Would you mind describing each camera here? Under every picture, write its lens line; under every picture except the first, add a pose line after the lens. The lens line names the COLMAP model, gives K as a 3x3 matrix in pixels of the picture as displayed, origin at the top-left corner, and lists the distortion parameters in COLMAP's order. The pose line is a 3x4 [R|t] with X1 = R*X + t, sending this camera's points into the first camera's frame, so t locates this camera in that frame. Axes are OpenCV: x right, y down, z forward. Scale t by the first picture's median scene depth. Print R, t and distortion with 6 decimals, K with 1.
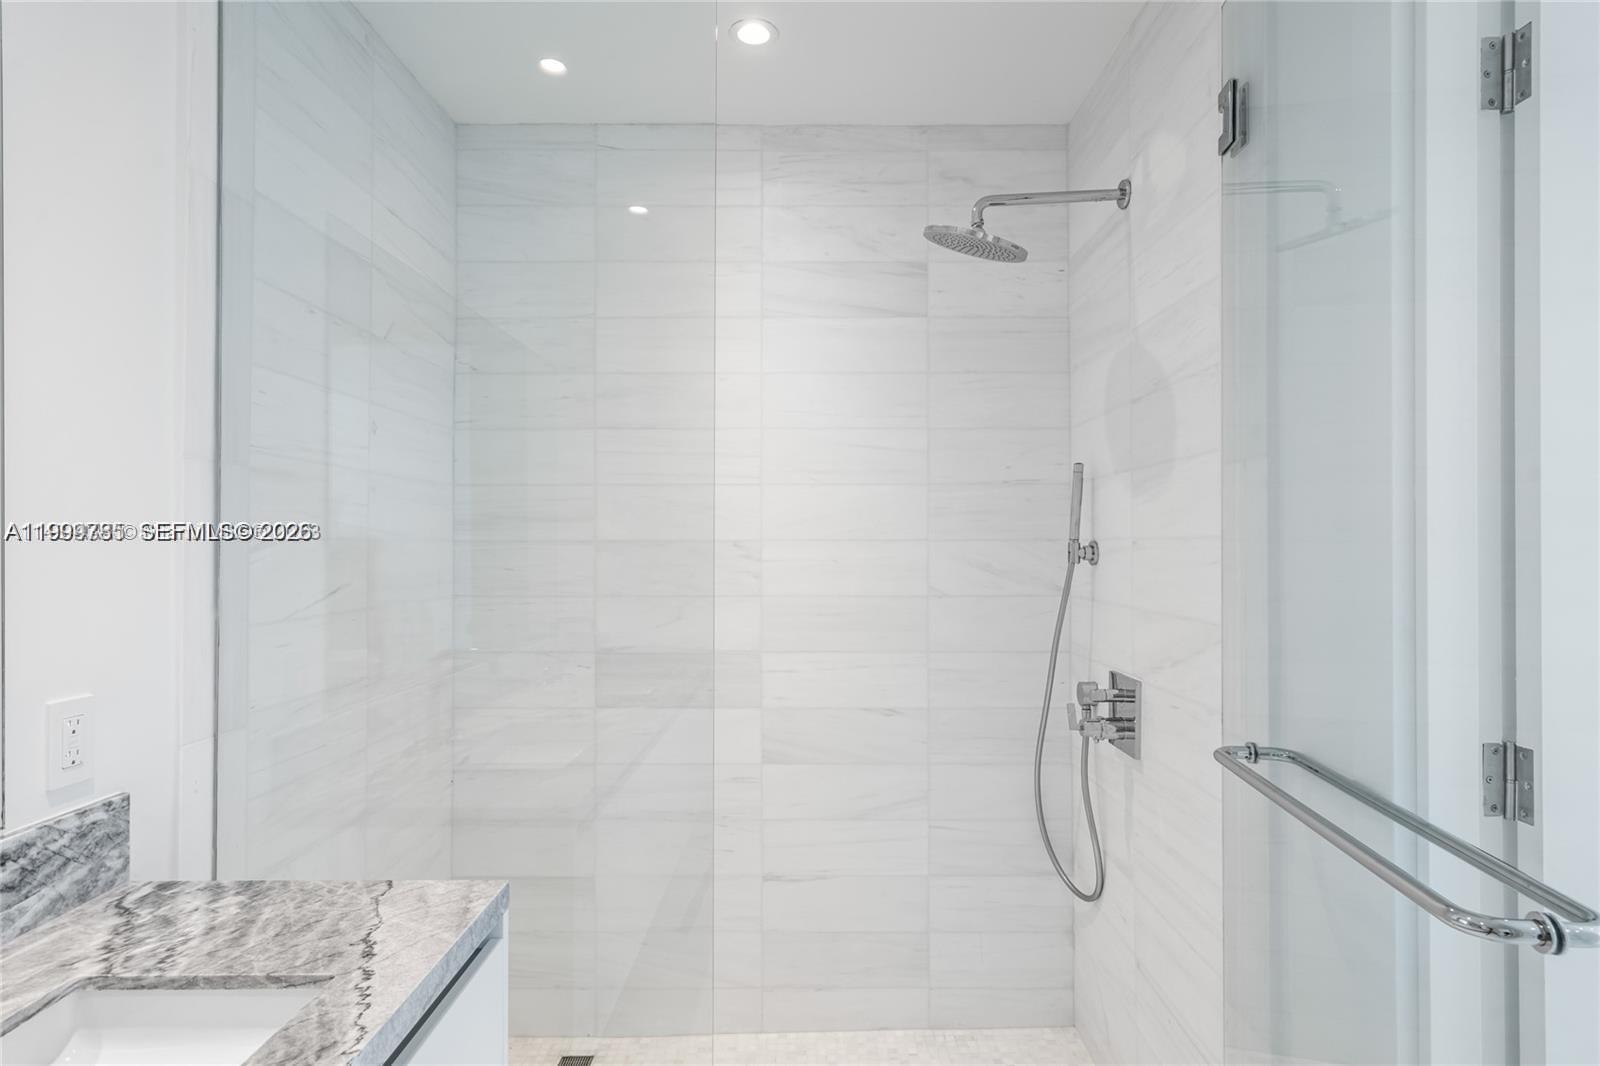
lens RADIAL K [[860.7, 0, 810.5], [0, 860.7, 533.9], [0, 0, 1]] dist [0.003588, 0.001354]
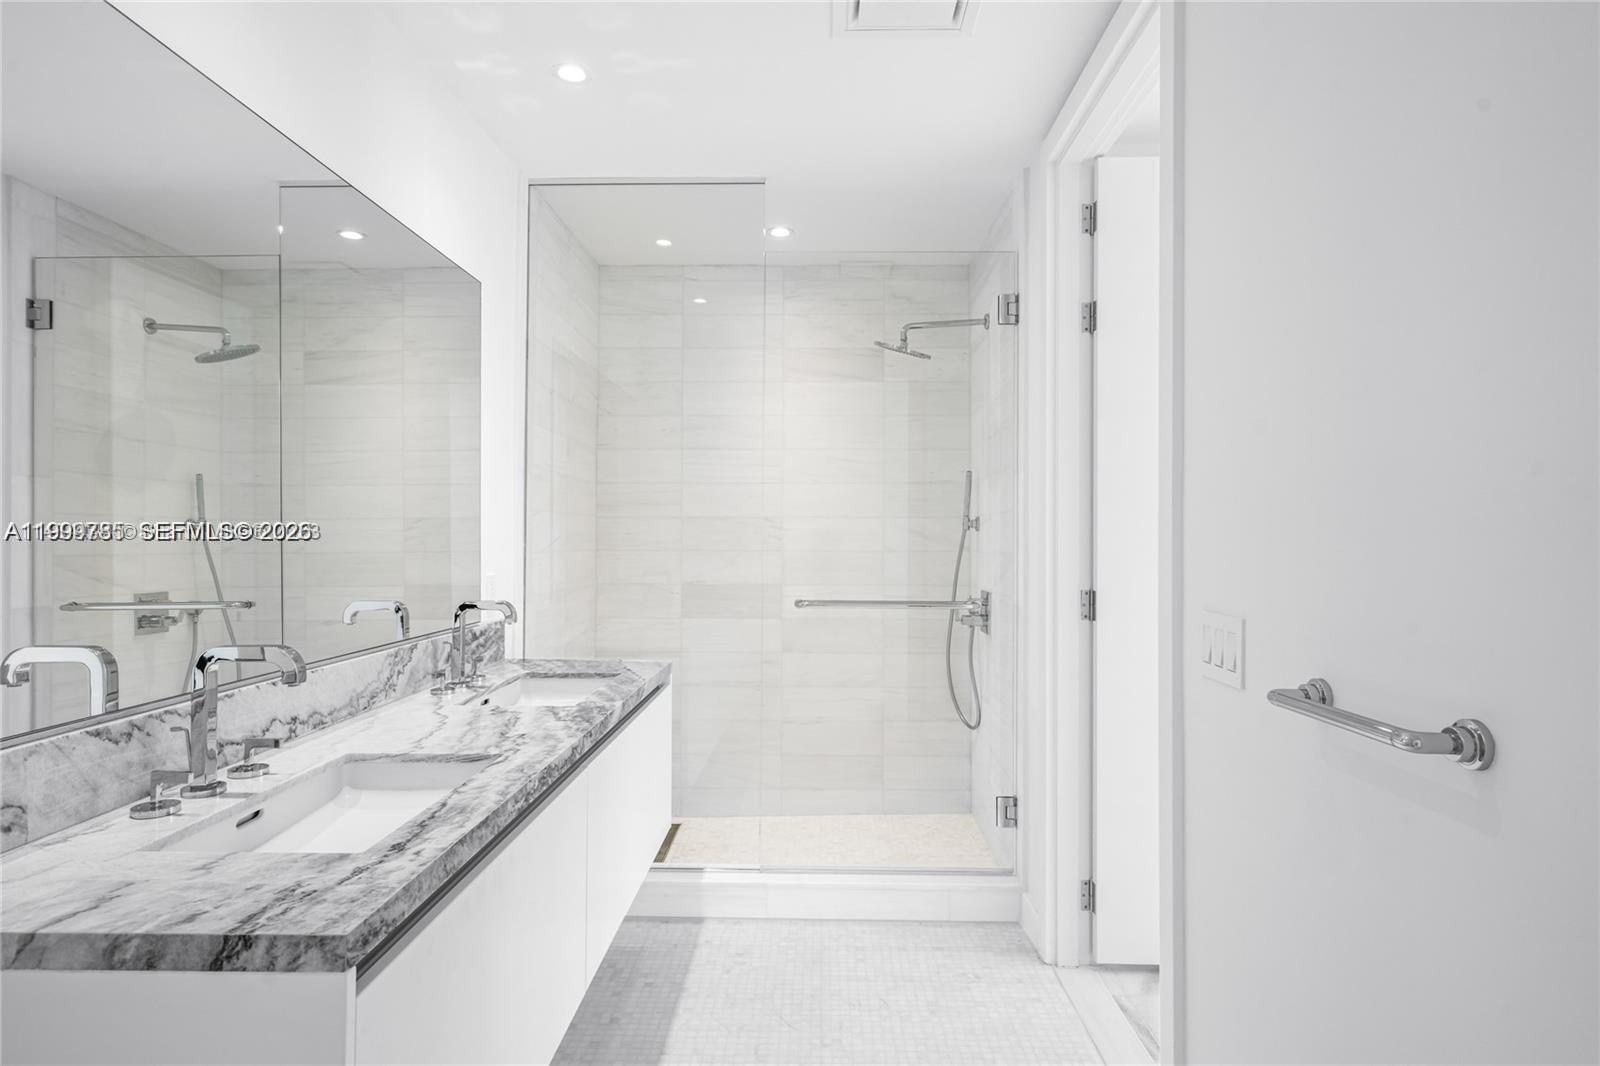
lens RADIAL K [[859.5, 0, 799.5], [0, 859.5, 528.2], [0, 0, 1]] dist [0.003542, 0.003906]
pose [[0.999621, 0.003917, -0.027250, 0.035476], [-0.003997, 0.999988, -0.002864, 0.055621], [0.027238, 0.002972, 0.999625, -1.064439]]
